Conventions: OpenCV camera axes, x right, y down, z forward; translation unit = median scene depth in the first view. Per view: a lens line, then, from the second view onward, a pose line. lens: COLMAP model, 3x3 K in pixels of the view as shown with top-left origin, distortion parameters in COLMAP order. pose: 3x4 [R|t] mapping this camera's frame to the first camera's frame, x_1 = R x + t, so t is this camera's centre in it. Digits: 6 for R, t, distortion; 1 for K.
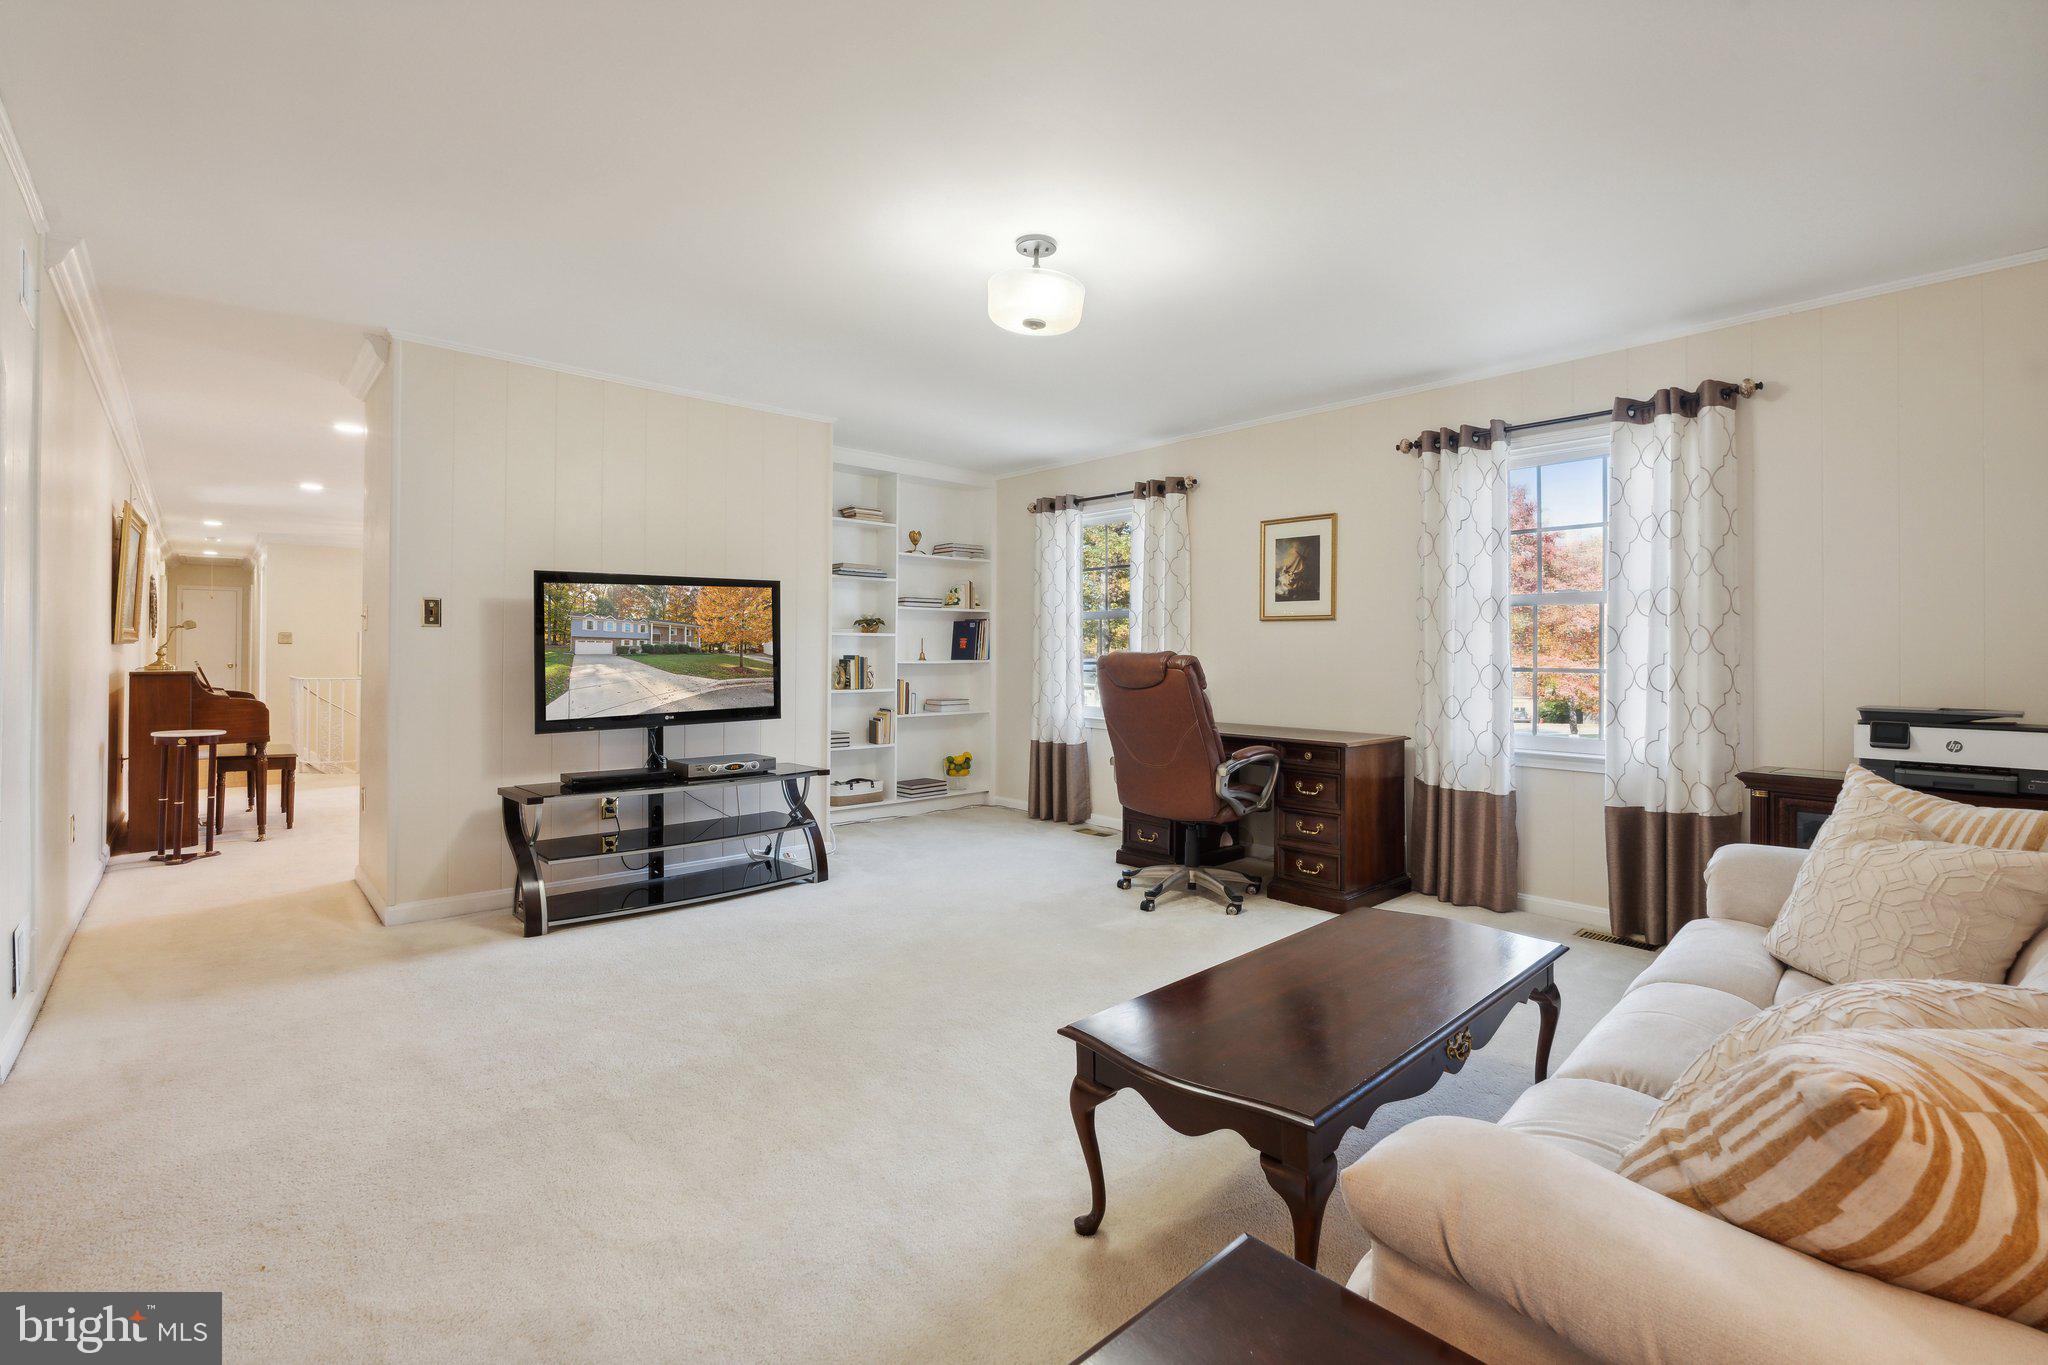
lens RADIAL K [[918.0, 0, 1026.6], [0, 918.0, 657.8], [0, 0, 1]] dist [0.001982, 0.000187]
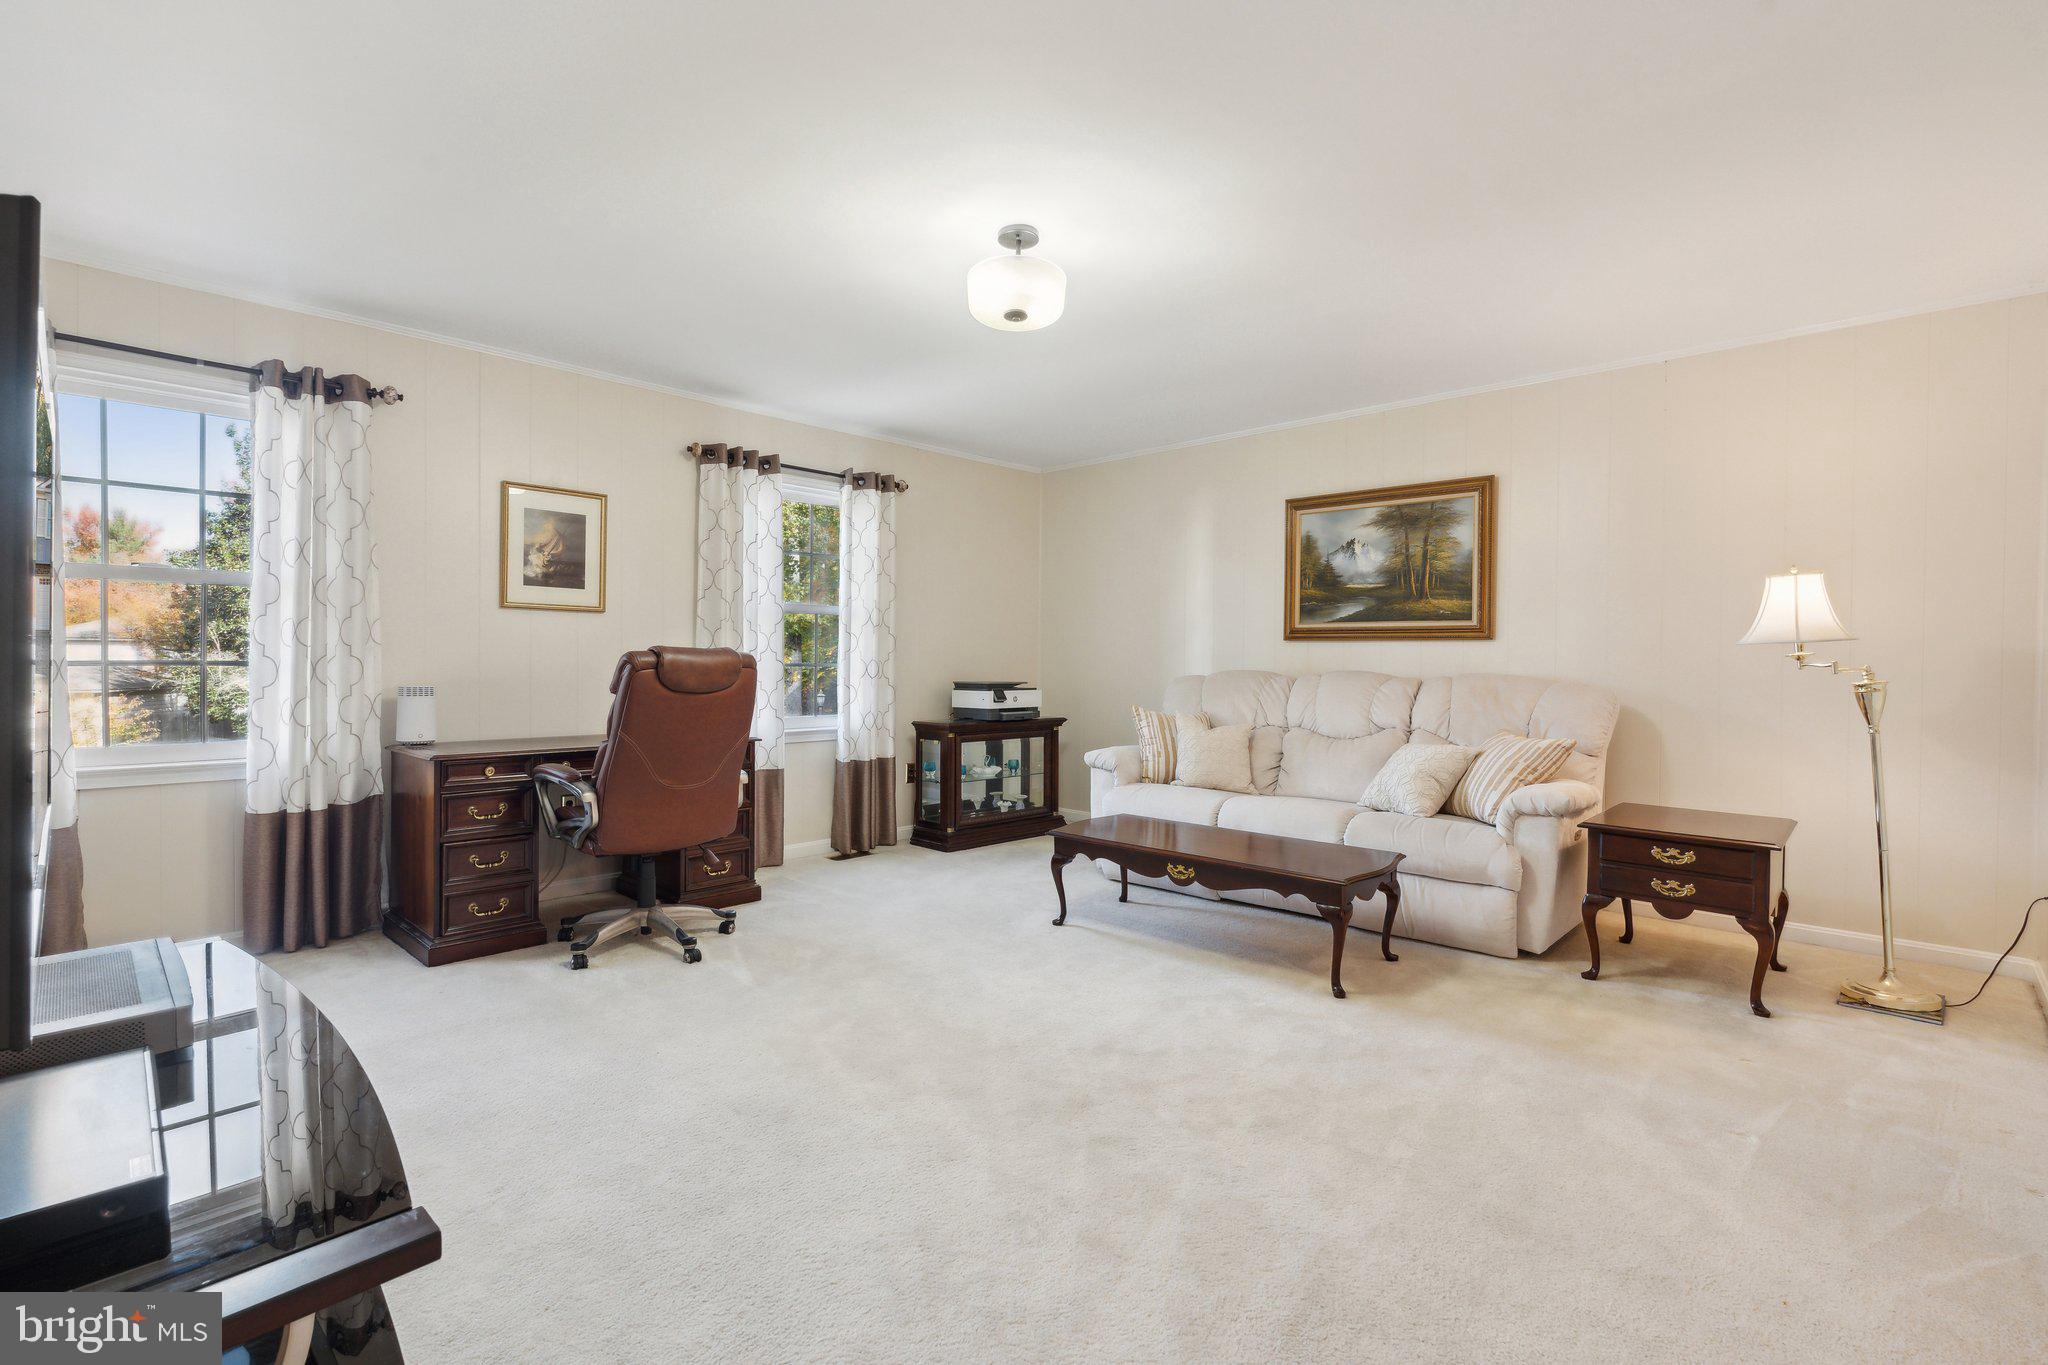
lens RADIAL K [[918.0, 0, 1026.6], [0, 918.0, 657.8], [0, 0, 1]] dist [0.001982, 0.000187]
pose [[-0.072839, -0.009201, 0.997301, -0.579052], [-0.005712, 0.999945, 0.008809, -0.006939], [-0.997327, -0.005055, -0.072887, 0.629116]]
